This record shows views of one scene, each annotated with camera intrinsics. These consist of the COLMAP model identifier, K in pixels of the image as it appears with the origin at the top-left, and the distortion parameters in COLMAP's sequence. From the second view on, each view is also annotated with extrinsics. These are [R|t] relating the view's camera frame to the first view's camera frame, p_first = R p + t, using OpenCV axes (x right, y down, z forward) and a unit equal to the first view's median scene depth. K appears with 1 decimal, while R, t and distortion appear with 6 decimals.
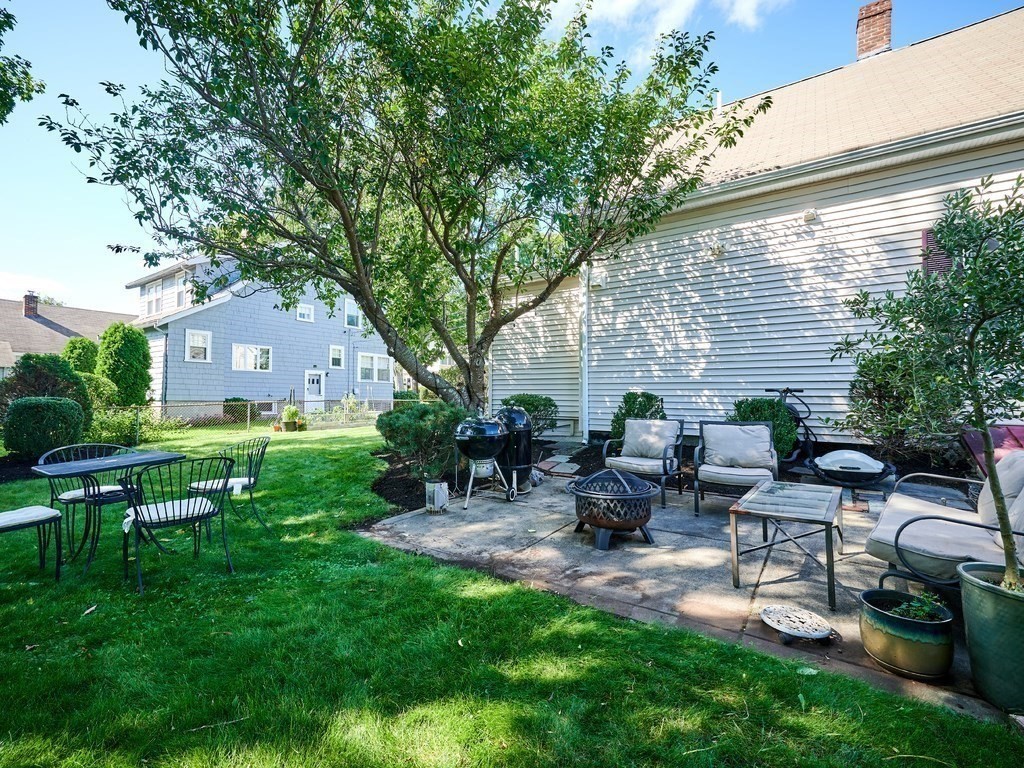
lens RADIAL K [[456.3, 0, 506.8], [0, 456.3, 390.5], [0, 0, 1]] dist [-0.001535, -0.000156]
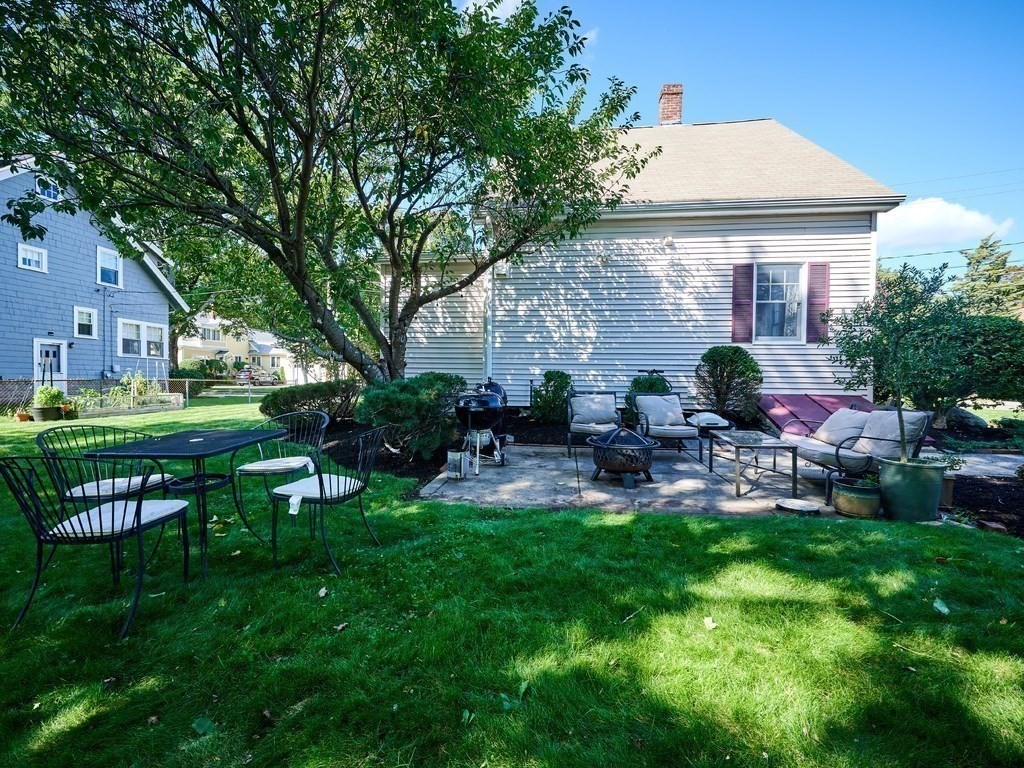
lens RADIAL K [[456.3, 0, 506.8], [0, 456.3, 390.5], [0, 0, 1]] dist [-0.001535, -0.000156]
pose [[0.884214, -0.004937, 0.467056, -0.346299], [-0.012403, 0.999343, 0.034045, 0.014299], [-0.466918, -0.035896, 0.883572, 0.011360]]
